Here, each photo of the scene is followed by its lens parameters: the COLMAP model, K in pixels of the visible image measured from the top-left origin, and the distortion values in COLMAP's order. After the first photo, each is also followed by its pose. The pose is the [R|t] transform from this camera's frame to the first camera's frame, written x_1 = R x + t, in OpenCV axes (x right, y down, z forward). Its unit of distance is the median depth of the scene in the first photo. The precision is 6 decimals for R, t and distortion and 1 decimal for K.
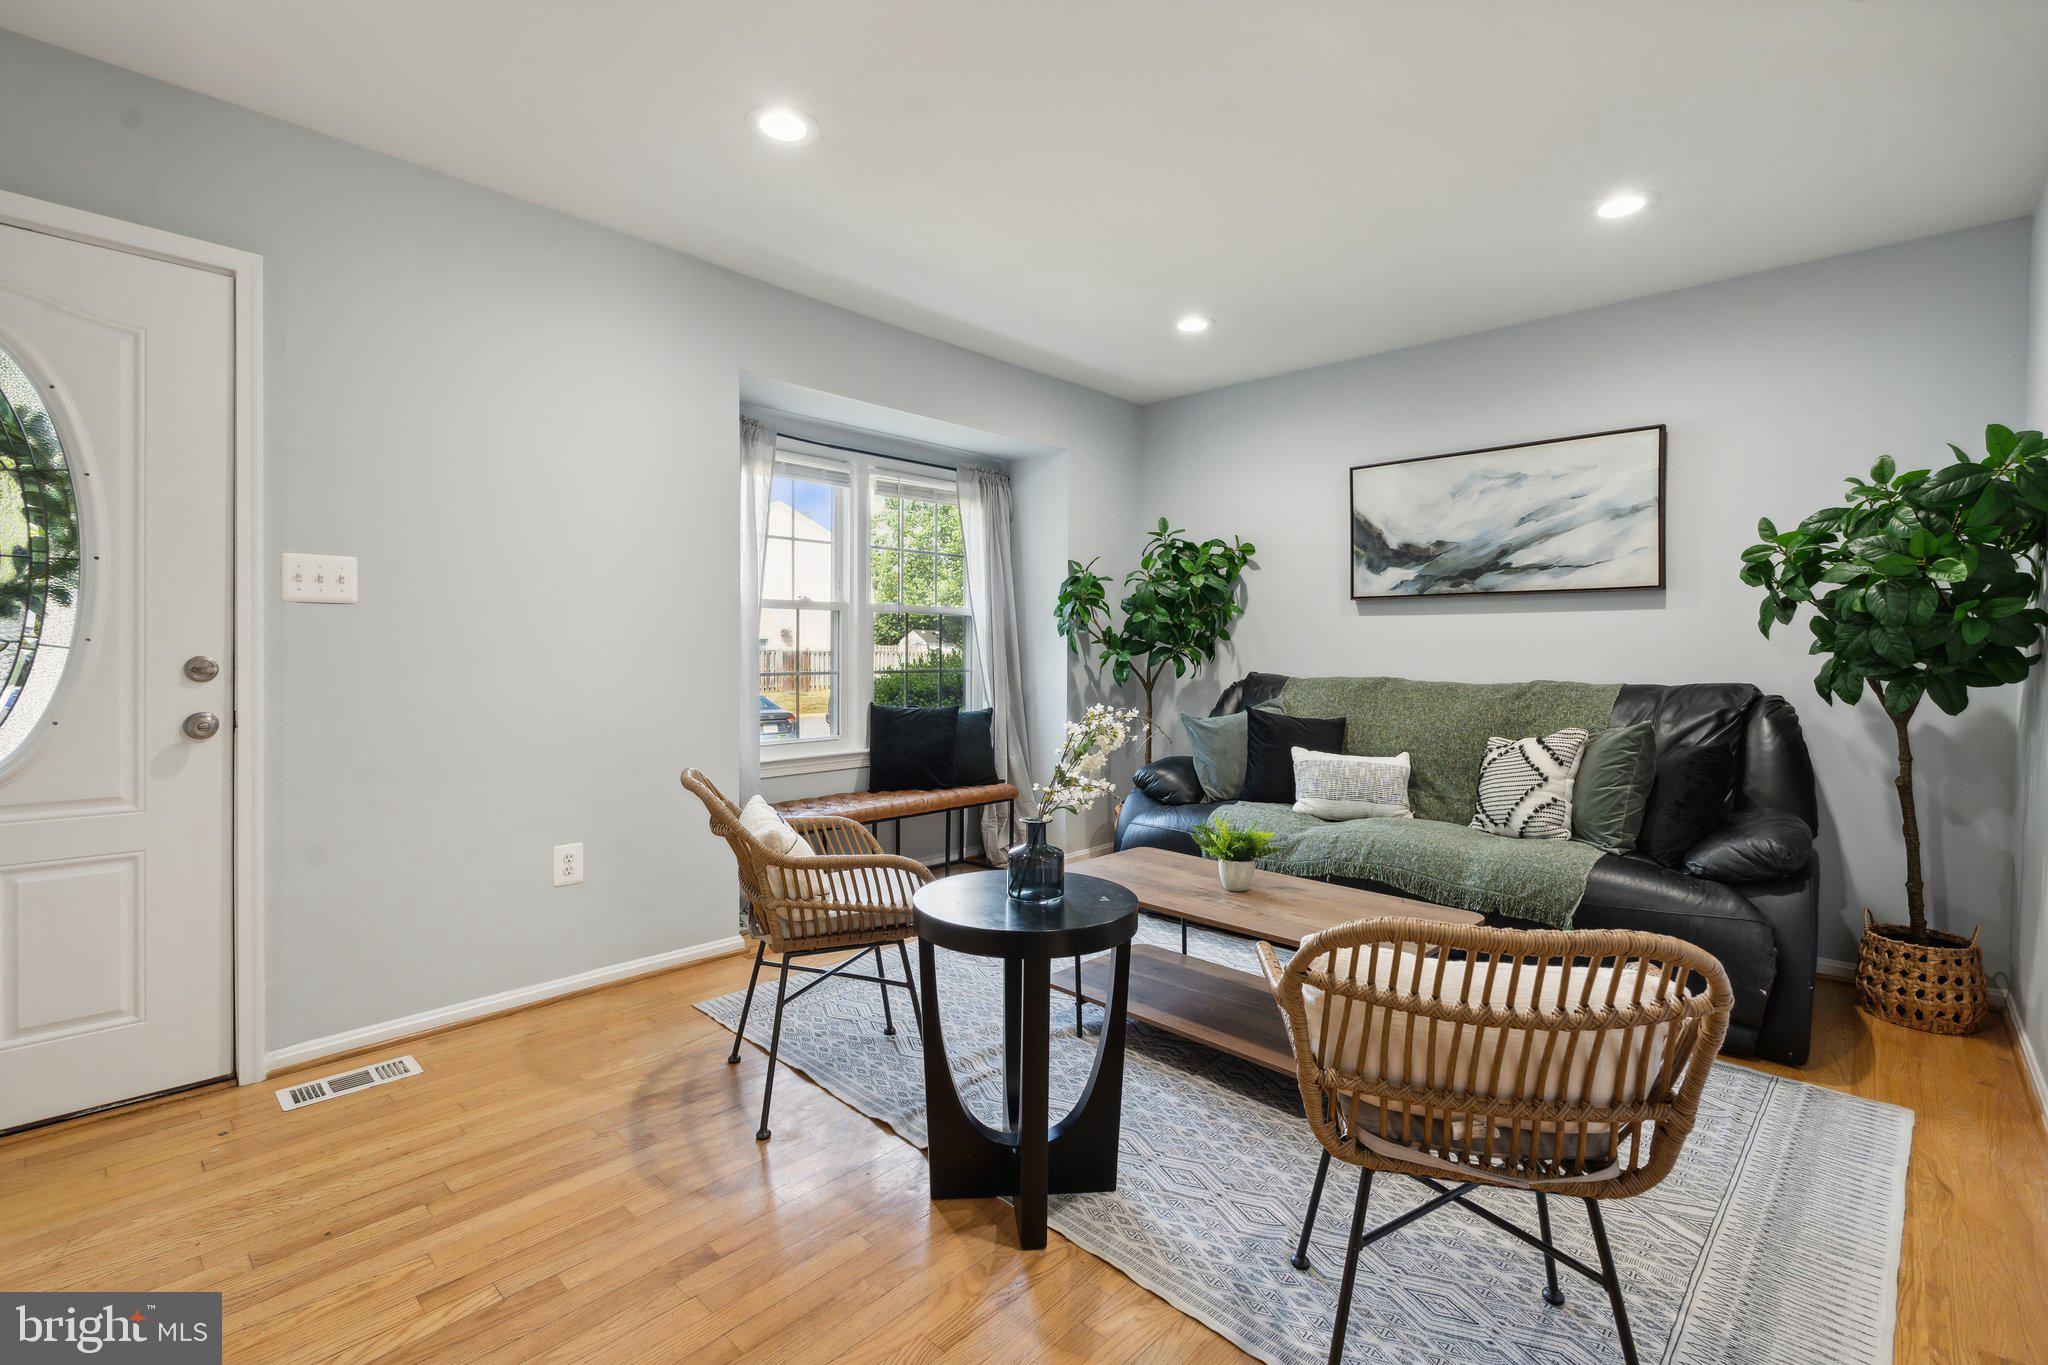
lens RADIAL K [[898.9, 0, 1024.3], [0, 898.9, 659.8], [0, 0, 1]] dist [-0.002436, -0.000076]
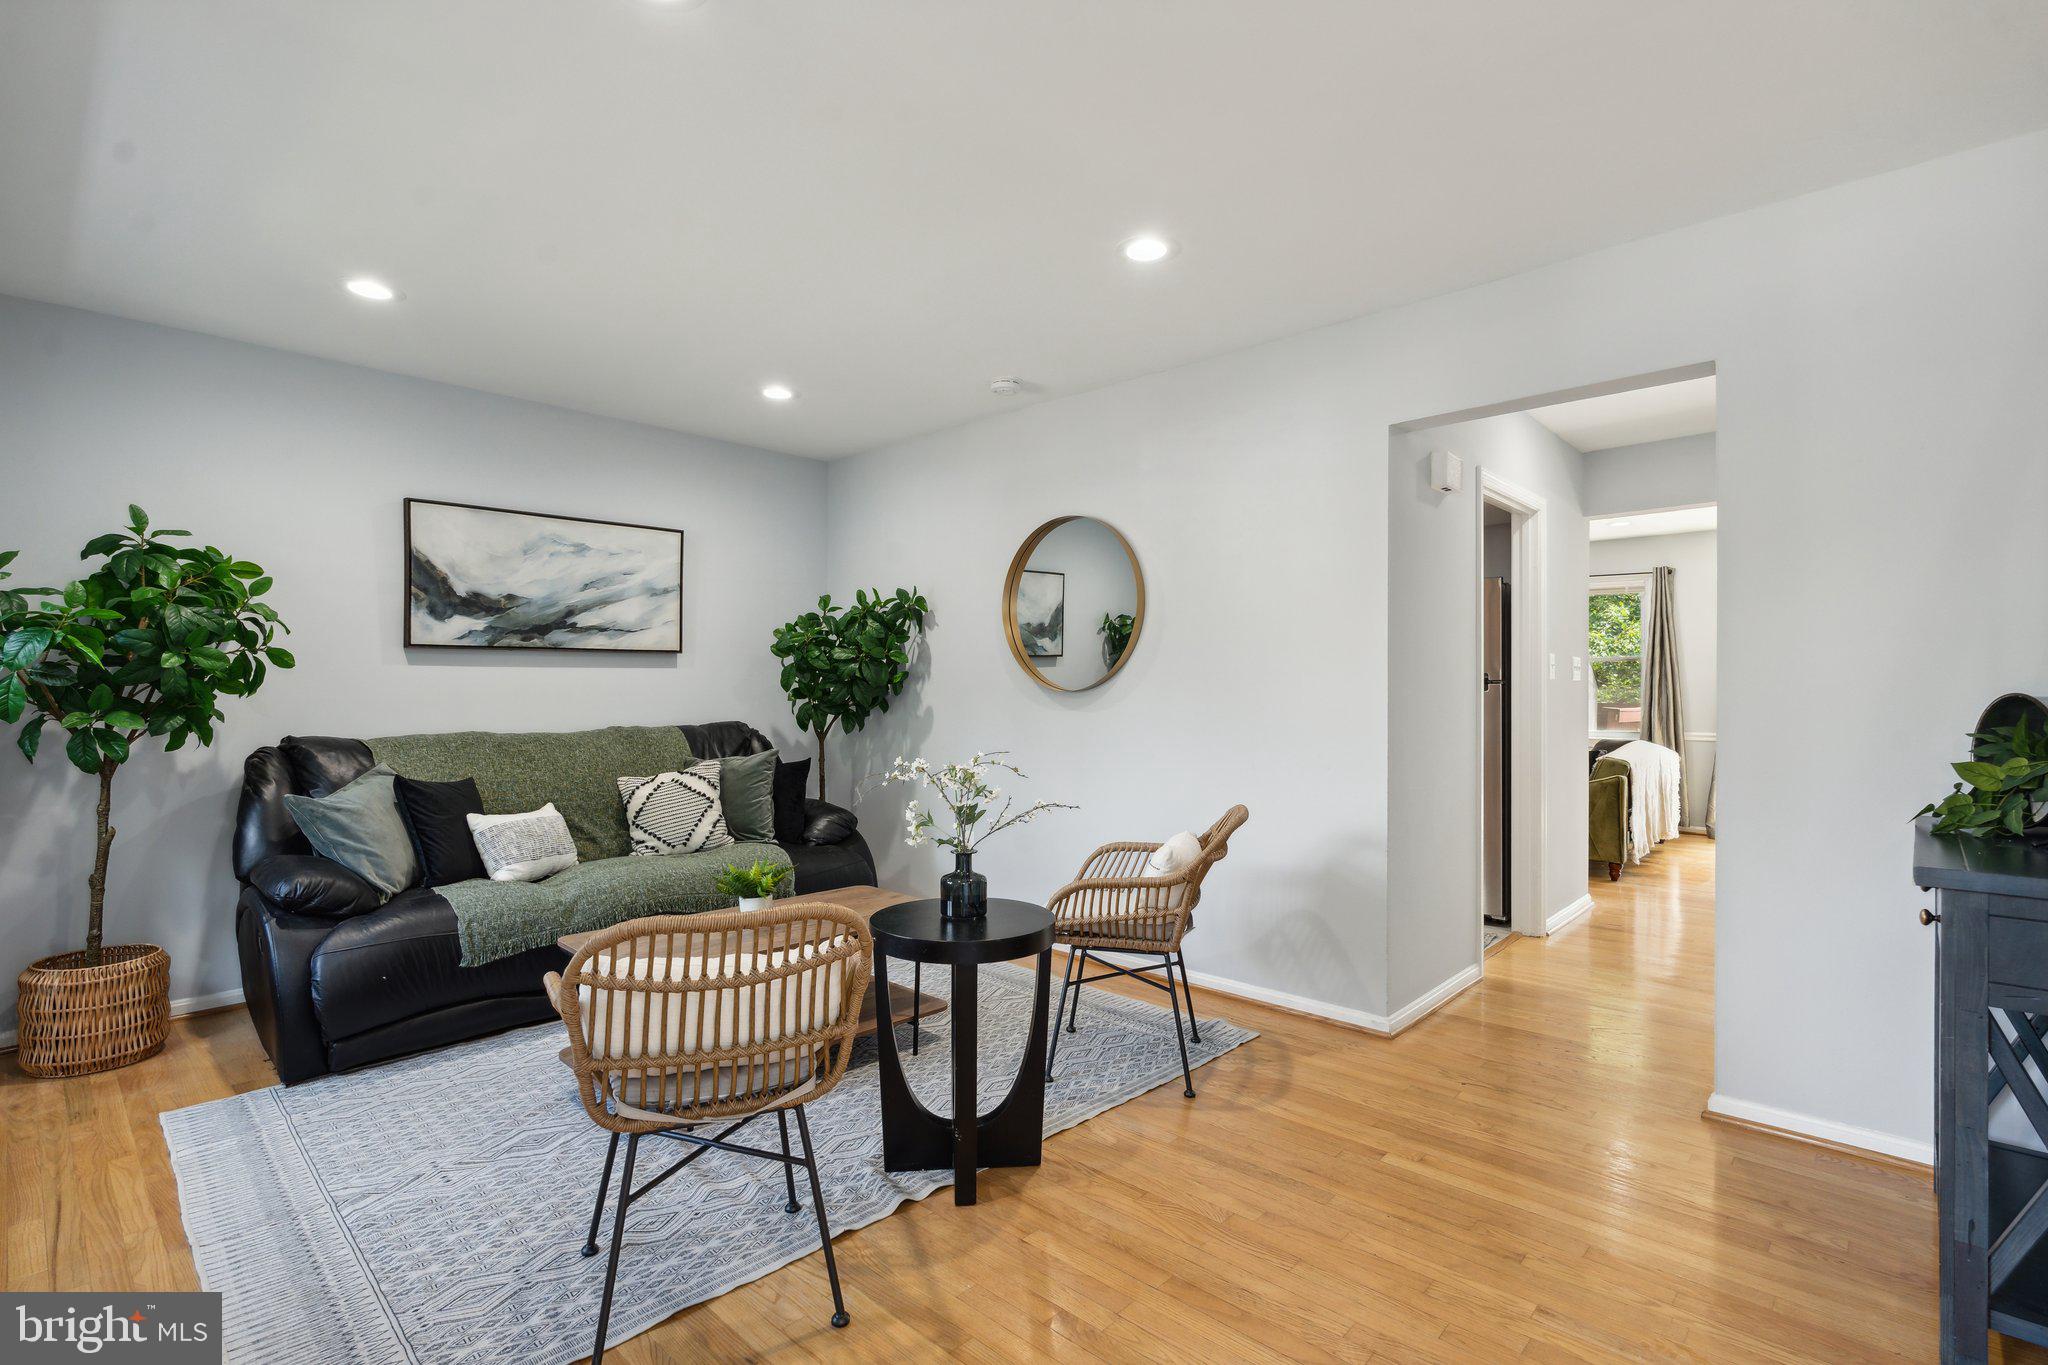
lens RADIAL K [[985.0, 0, 1024.0], [0, 985.0, 682.5], [0, 0, 1]] dist [0.001102, 0.000197]
pose [[0.005302, -0.001954, 0.999984, -0.666088], [0.015537, 0.999878, 0.001871, -0.026837], [-0.999865, 0.015527, 0.005332, 0.428755]]
